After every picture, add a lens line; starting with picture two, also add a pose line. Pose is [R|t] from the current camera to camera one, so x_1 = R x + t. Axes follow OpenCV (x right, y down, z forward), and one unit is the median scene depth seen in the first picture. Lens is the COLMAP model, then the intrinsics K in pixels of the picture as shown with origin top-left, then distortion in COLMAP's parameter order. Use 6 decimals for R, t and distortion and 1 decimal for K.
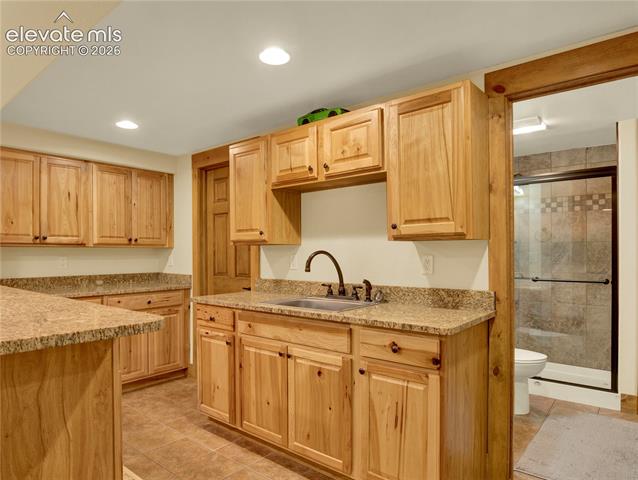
lens RADIAL K [[395.0, 0, 319.0], [0, 395.0, 240.0], [0, 0, 1]] dist [-0.004364, -0.001823]
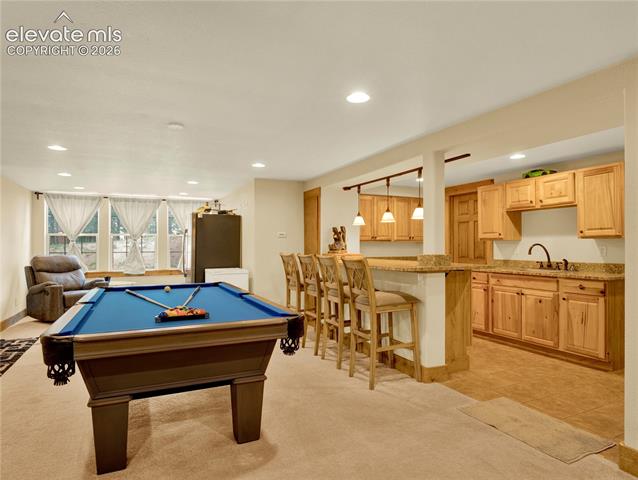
lens RADIAL K [[395.0, 0, 319.0], [0, 395.0, 240.0], [0, 0, 1]] dist [-0.004364, -0.001823]
pose [[0.914986, -0.005741, -0.403444, -0.199630], [0.013684, 0.999765, 0.016807, -0.039135], [0.403253, -0.020899, 0.914850, -1.229180]]
